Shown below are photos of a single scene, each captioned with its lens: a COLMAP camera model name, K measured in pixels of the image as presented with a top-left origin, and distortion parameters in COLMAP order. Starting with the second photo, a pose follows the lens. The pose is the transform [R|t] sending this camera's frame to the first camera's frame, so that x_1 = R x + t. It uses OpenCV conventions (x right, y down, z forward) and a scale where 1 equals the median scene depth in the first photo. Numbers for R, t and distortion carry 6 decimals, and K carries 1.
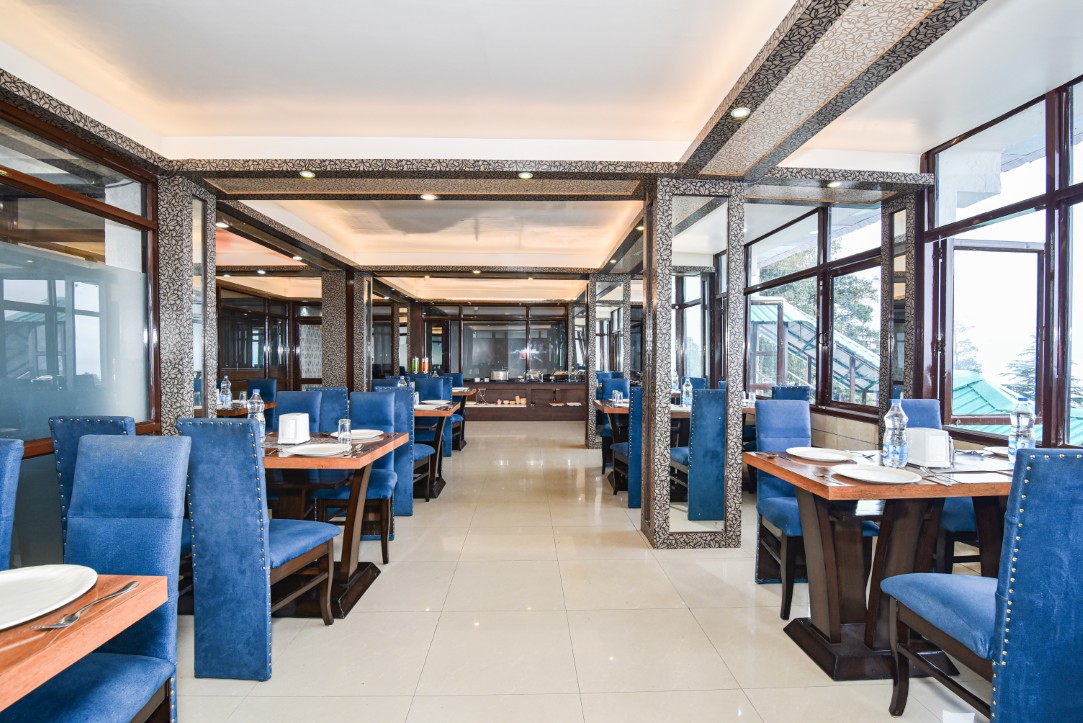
lens RADIAL K [[494.8, 0, 536.6], [0, 494.8, 367.8], [0, 0, 1]] dist [-0.020927, 0.001075]
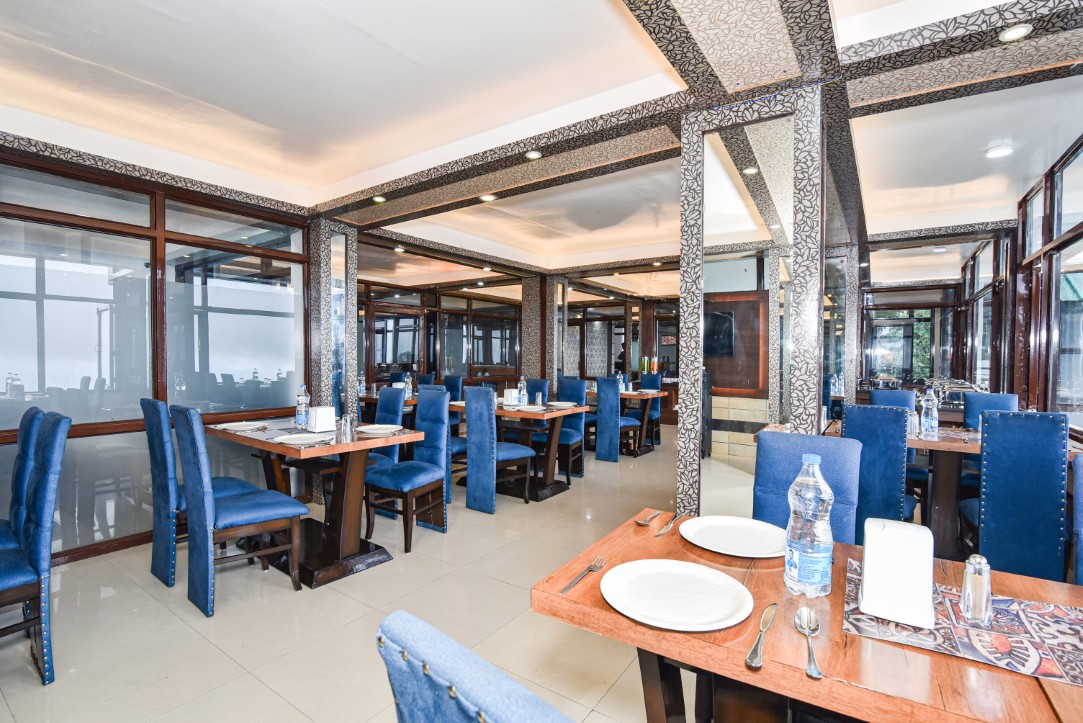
lens RADIAL K [[494.8, 0, 536.6], [0, 494.8, 367.8], [0, 0, 1]] dist [-0.020927, 0.001075]
pose [[0.803765, 0.016699, -0.594713, 0.459350], [-0.015202, 0.999856, 0.007529, -0.011198], [0.594753, 0.002989, 0.803903, 0.255925]]
